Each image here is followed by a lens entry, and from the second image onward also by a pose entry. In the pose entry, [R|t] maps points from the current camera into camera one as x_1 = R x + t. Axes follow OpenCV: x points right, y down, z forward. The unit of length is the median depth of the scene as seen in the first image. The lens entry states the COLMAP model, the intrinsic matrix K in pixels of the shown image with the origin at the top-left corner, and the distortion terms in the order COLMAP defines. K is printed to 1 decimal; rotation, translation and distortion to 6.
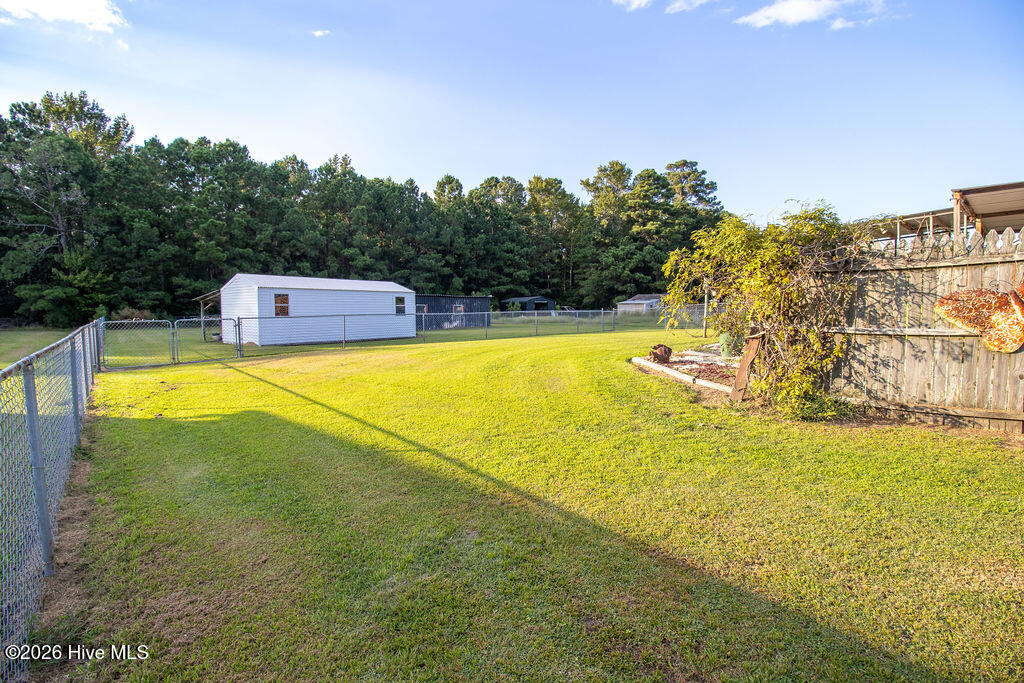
lens RADIAL K [[473.4, 0, 507.8], [0, 473.4, 340.9], [0, 0, 1]] dist [-0.006589, -0.009920]
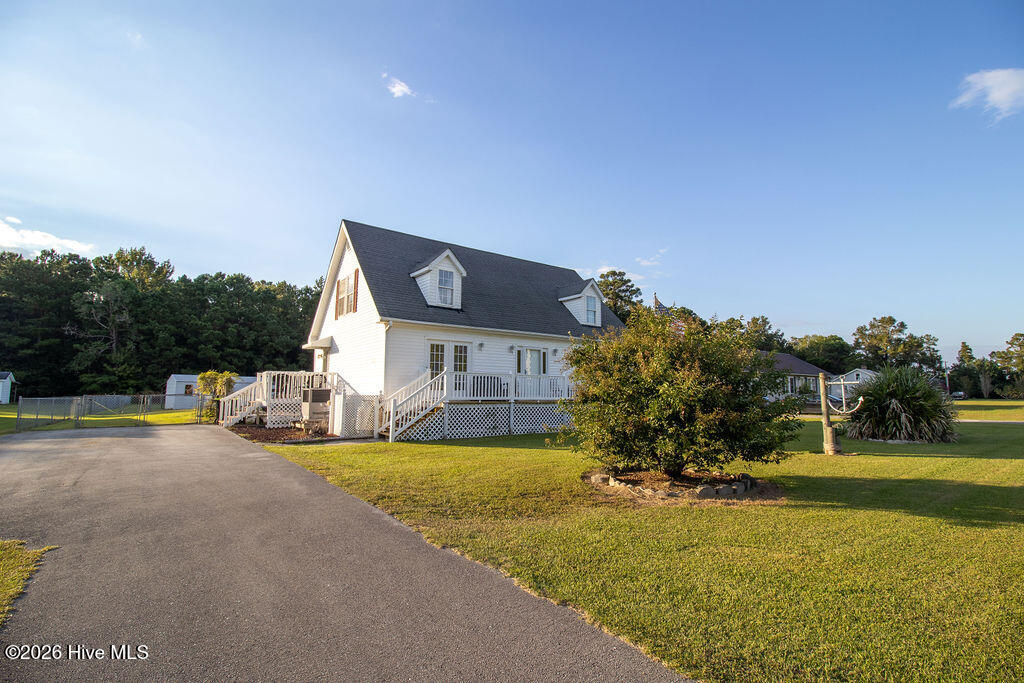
lens RADIAL K [[473.4, 0, 514.5], [0, 473.4, 346.9], [0, 0, 1]] dist [-0.006589, -0.009920]
pose [[0.996178, -0.001185, -0.087334, 0.452962], [-0.013090, 0.986589, -0.162697, 0.023098], [0.086356, 0.163219, 0.982803, -0.370898]]
